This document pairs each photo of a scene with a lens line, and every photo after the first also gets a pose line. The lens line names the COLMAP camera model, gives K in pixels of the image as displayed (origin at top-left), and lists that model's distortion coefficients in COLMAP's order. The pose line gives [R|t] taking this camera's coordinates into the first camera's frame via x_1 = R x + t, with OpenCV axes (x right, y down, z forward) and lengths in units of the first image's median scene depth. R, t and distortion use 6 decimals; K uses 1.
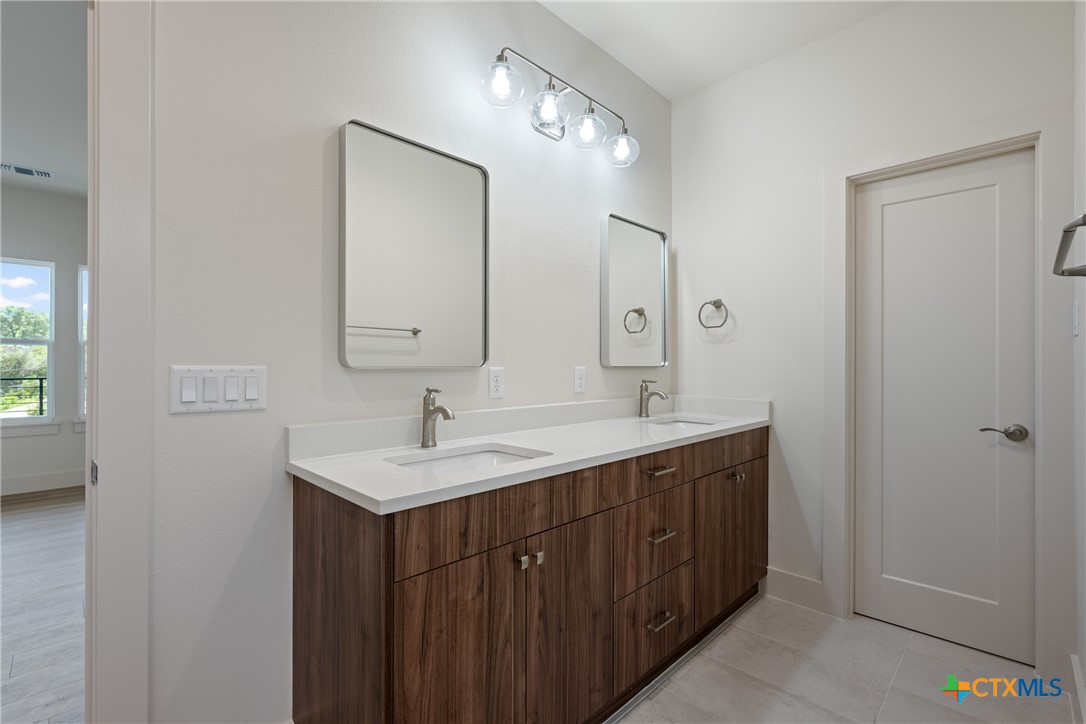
lens RADIAL K [[511.4, 0, 543.0], [0, 511.4, 362.0], [0, 0, 1]] dist [-0.000304, -0.000072]
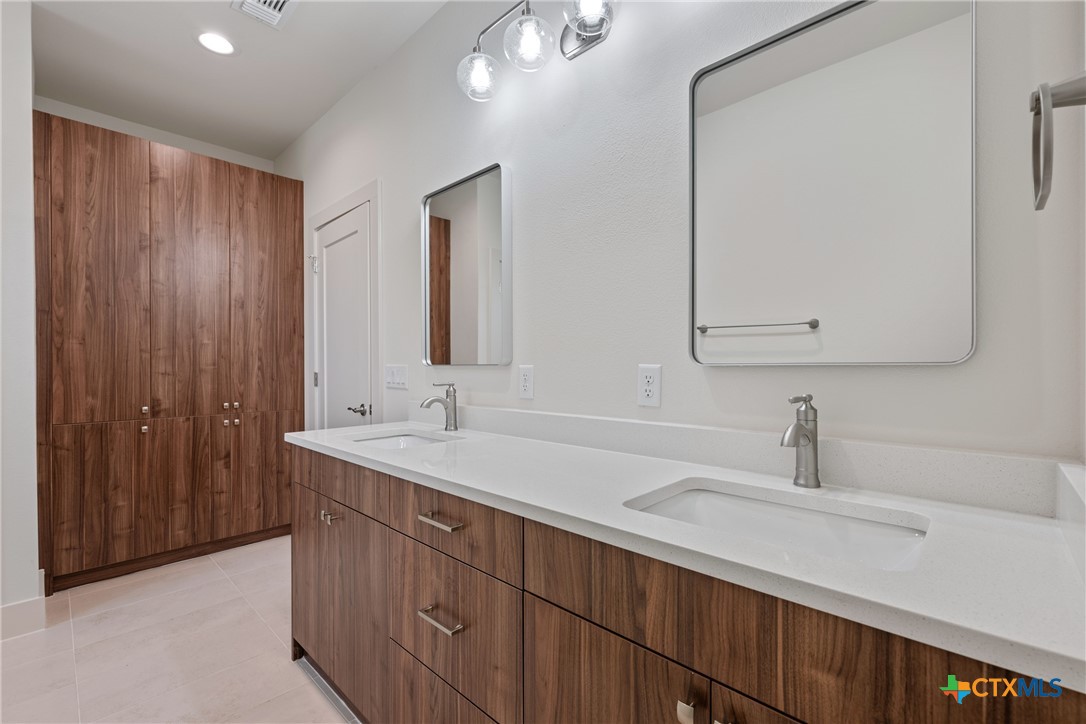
lens RADIAL K [[454.1, 0, 545.8], [0, 454.1, 378.8], [0, 0, 1]] dist [-0.001264, -0.000071]
pose [[0.046668, 0.019948, -0.998711, 0.802349], [-0.000887, 0.999801, 0.019928, 0.018960], [0.998910, -0.000044, 0.046676, 1.093635]]
